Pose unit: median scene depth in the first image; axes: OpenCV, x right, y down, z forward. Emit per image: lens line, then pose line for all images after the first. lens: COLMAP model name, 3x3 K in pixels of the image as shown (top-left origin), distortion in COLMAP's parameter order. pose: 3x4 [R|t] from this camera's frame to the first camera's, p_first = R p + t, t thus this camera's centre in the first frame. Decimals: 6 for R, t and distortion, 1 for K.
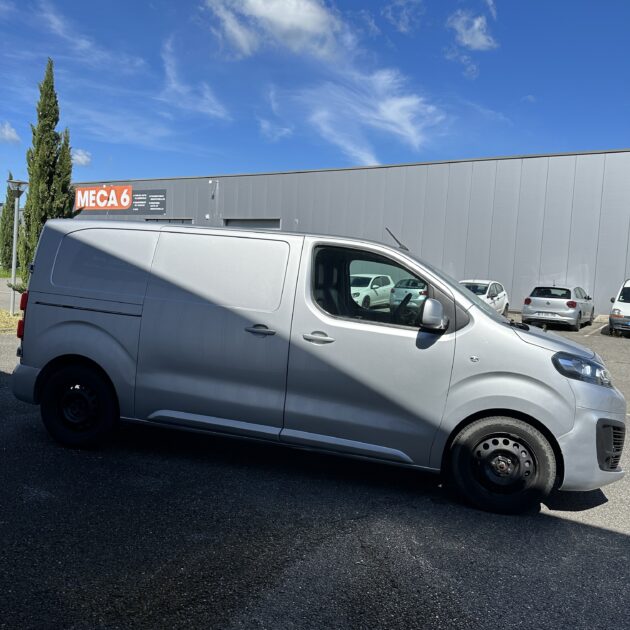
lens RADIAL K [[600.5, 0, 315.0], [0, 600.5, 315.0], [0, 0, 1]] dist [0.074166, -0.093330]
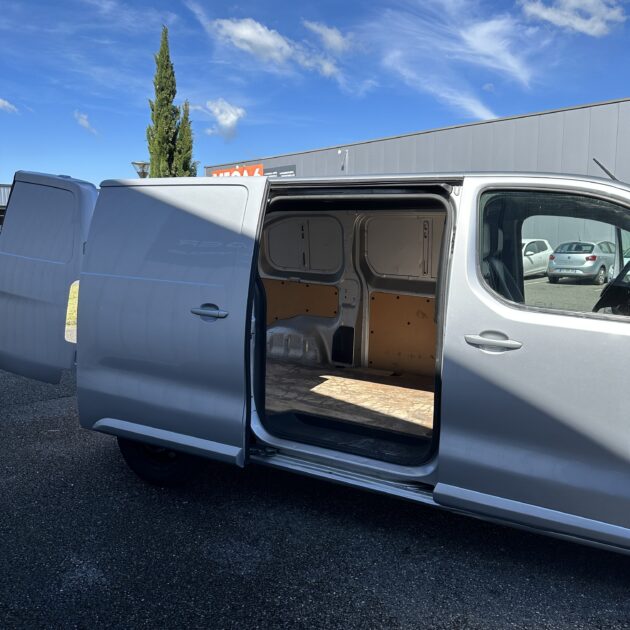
lens RADIAL K [[600.5, 0, 315.0], [0, 600.5, 315.0], [0, 0, 1]] dist [0.074166, -0.093330]
pose [[0.974534, -0.024621, -0.222882, -0.010482], [0.034446, 0.998594, 0.040303, -0.006401], [0.221576, -0.046954, 0.974012, 0.116083]]
